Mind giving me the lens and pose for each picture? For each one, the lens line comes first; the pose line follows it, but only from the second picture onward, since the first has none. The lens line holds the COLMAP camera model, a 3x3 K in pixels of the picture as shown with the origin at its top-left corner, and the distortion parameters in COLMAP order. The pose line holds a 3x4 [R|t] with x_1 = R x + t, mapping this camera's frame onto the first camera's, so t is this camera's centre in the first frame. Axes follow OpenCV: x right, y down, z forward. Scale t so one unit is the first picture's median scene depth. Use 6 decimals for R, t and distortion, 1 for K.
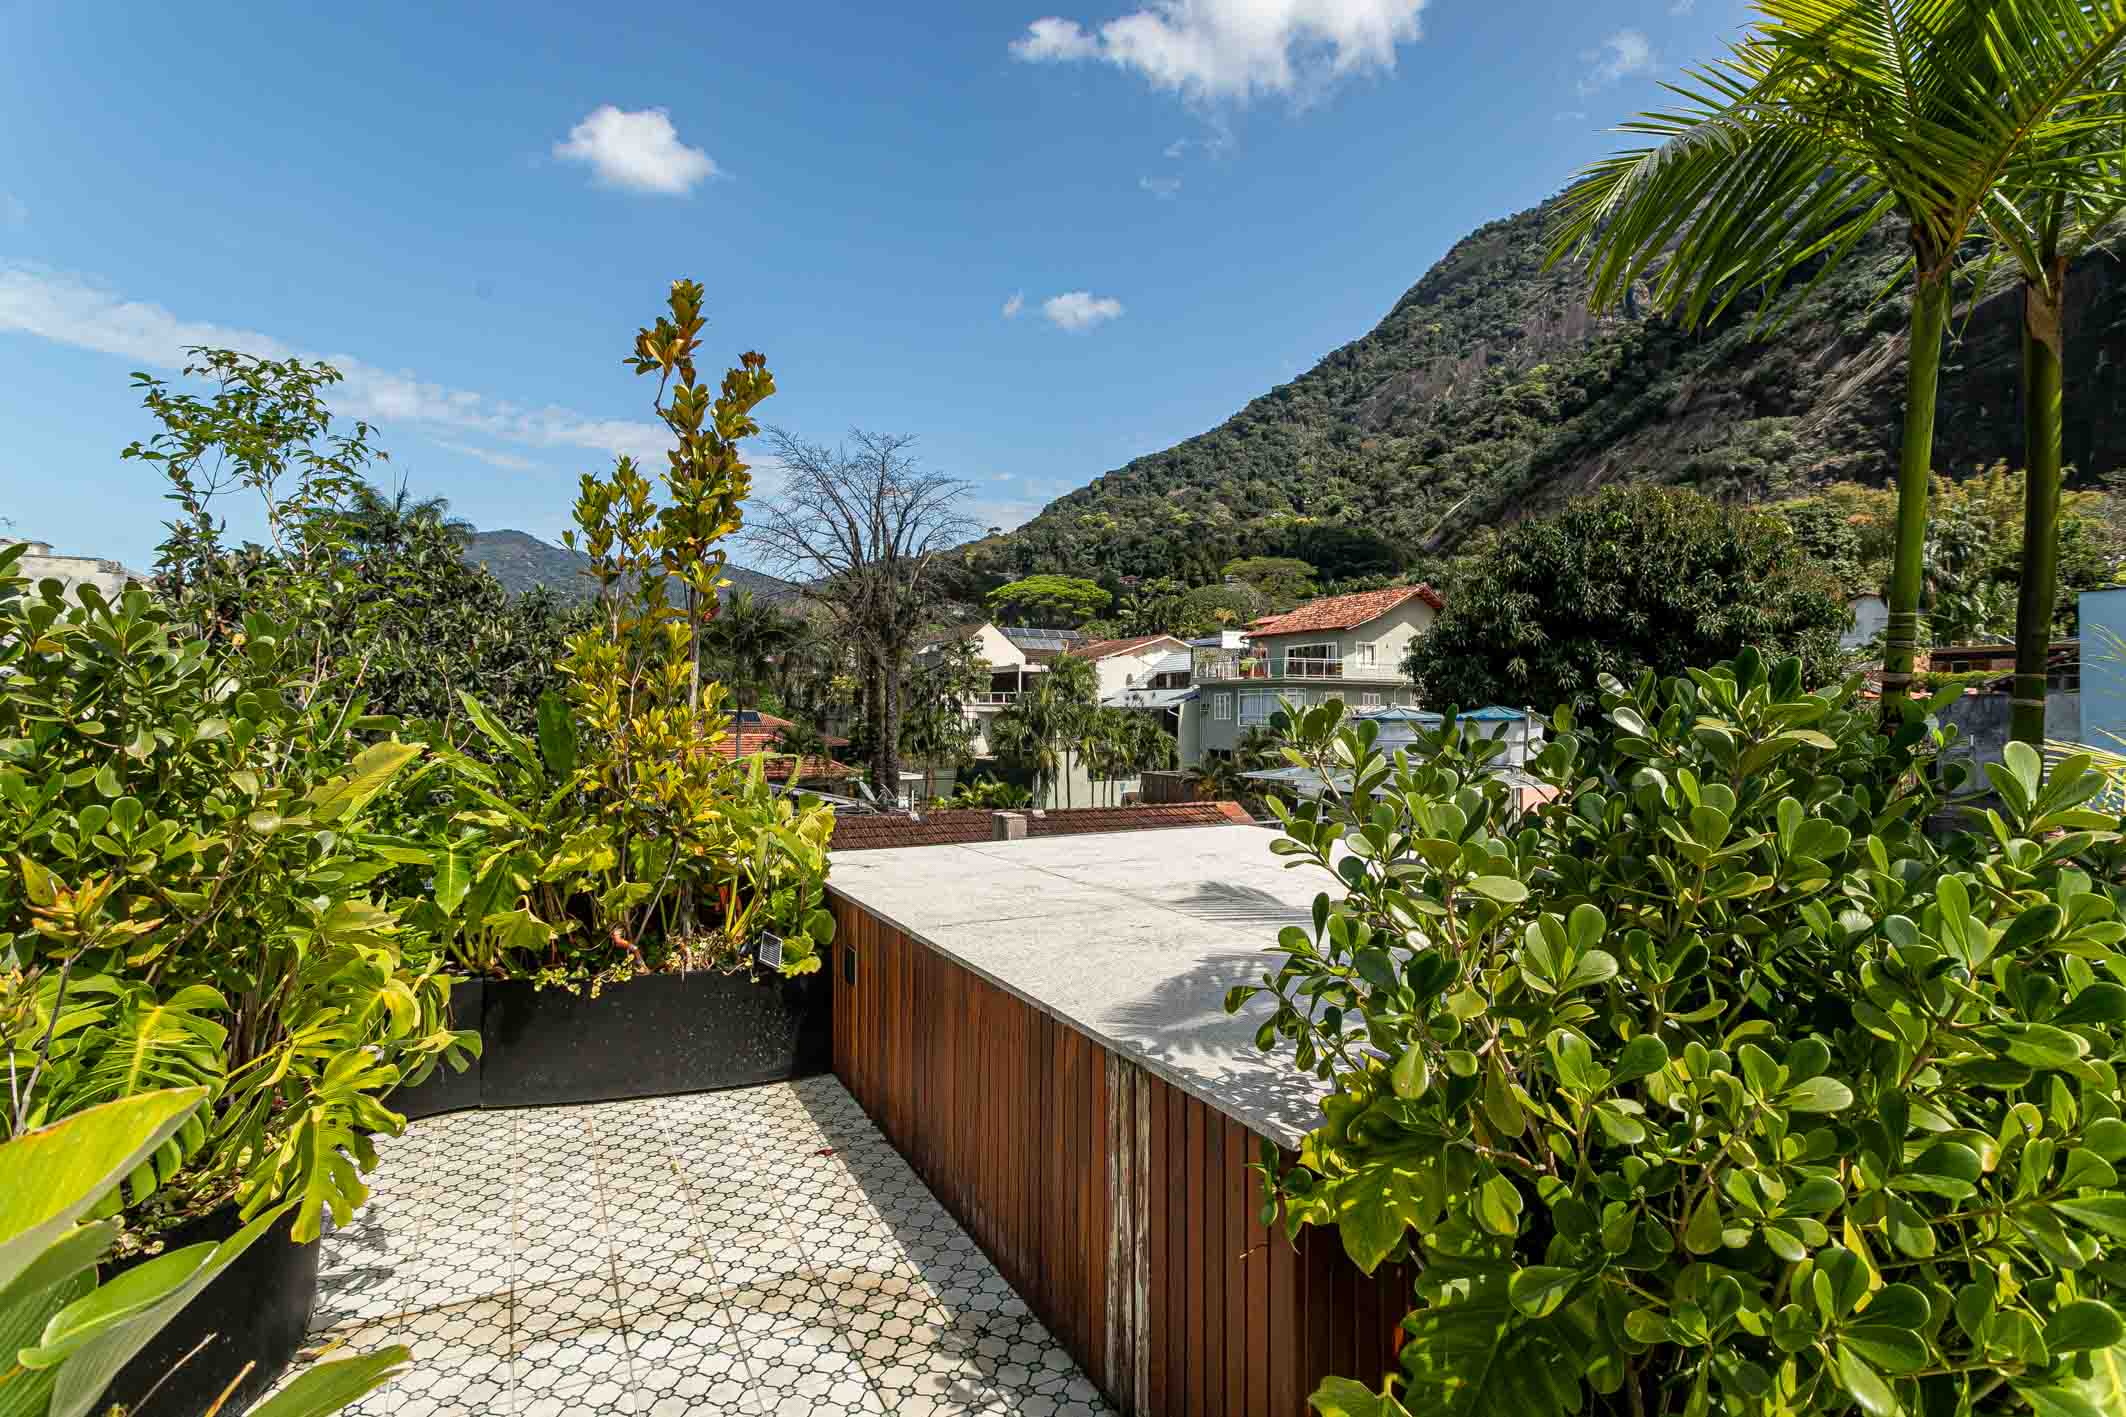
lens RADIAL K [[996.6, 0, 1047.5], [0, 996.6, 694.9], [0, 0, 1]] dist [-0.005808, 0.008439]
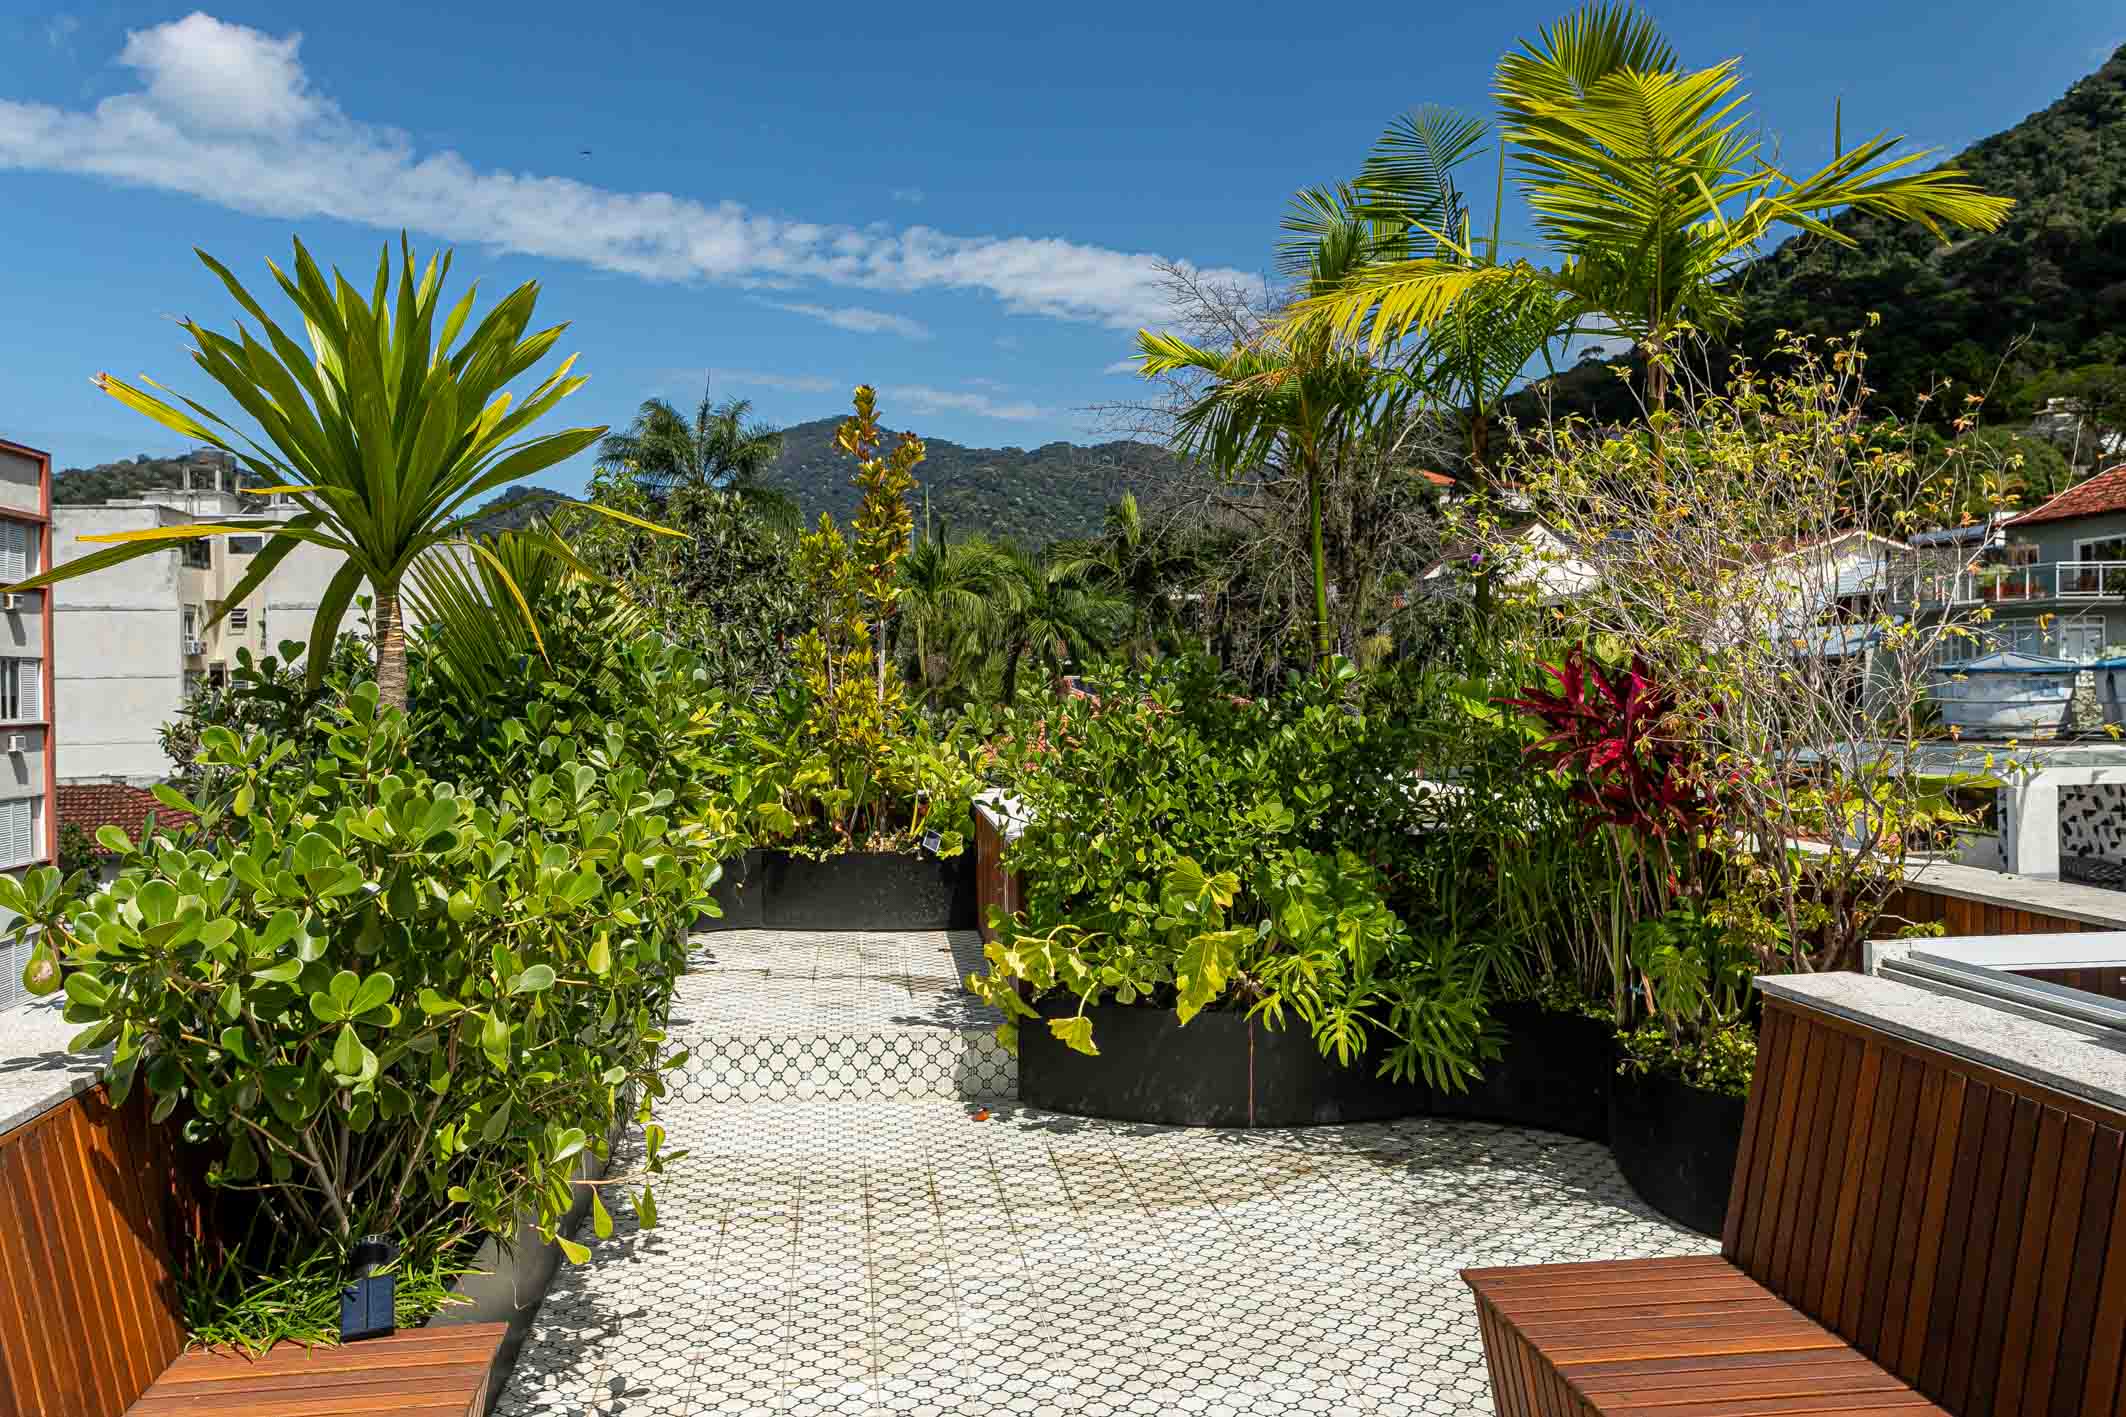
lens RADIAL K [[1716.1, 0, 1094.4], [0, 1716.1, 708.8], [0, 0, 1]] dist [0.012081, -0.000475]
pose [[0.937429, -0.015539, -0.347828, 0.075091], [0.028296, 0.999099, 0.031625, -0.001185], [0.347024, -0.039489, 0.937025, -0.116279]]
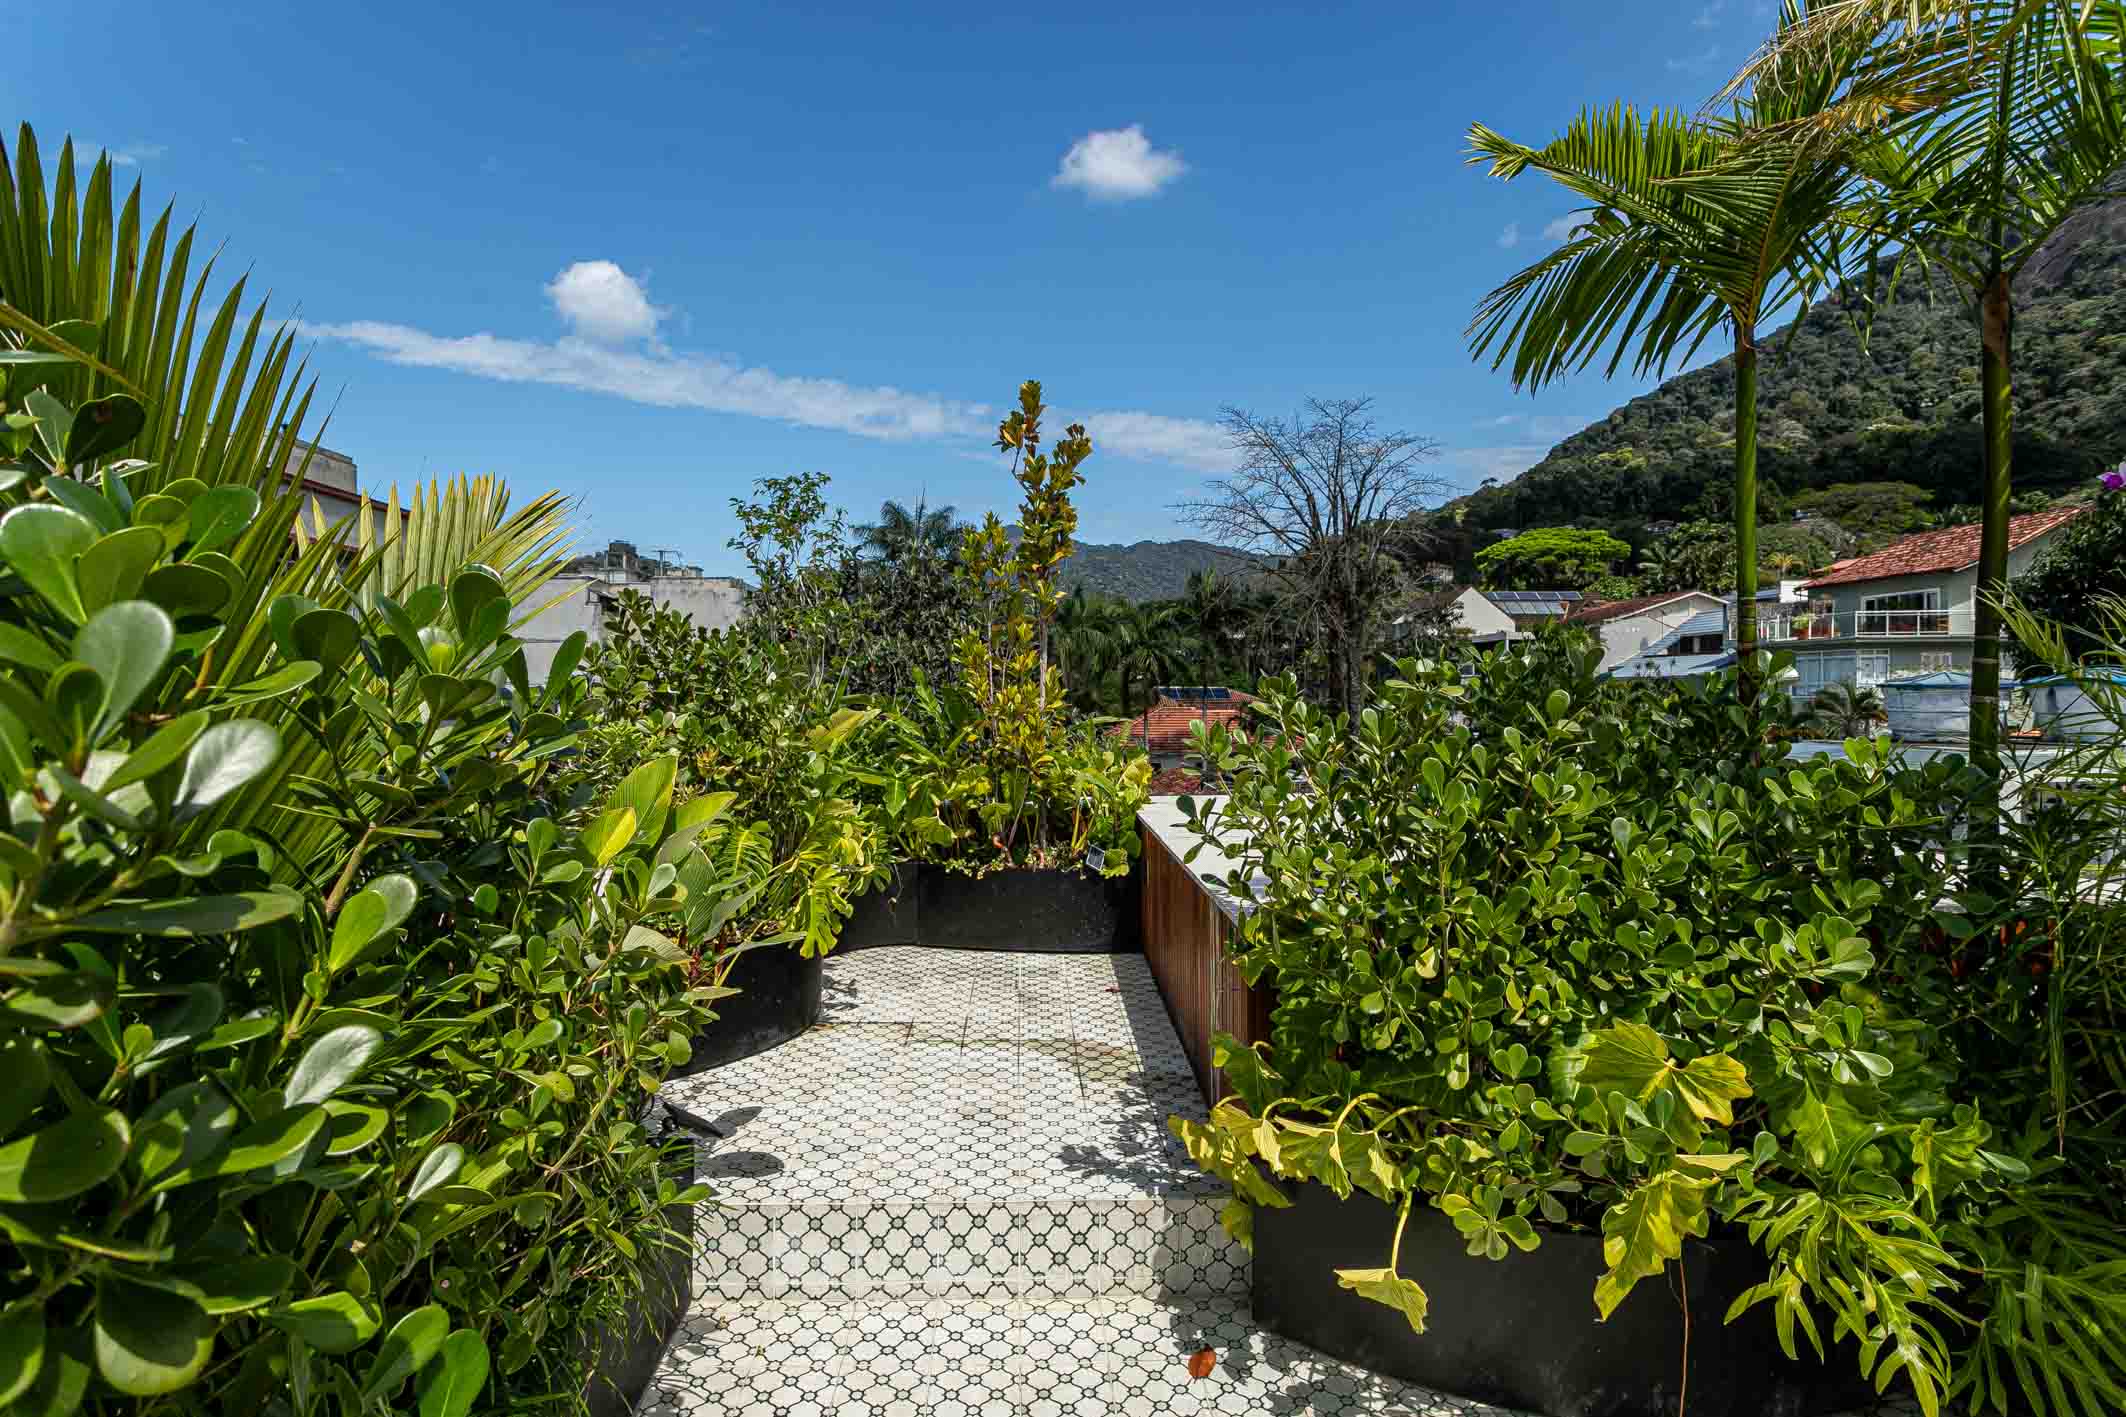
lens RADIAL K [[1039.5, 0, 1063.3], [0, 1039.5, 698.8], [0, 0, 1]] dist [-0.013392, 0.001221]
pose [[0.900257, -0.011467, -0.435207, 0.028101], [0.023094, 0.999503, 0.021435, 0.000237], [0.434745, -0.029348, 0.900075, -0.028278]]
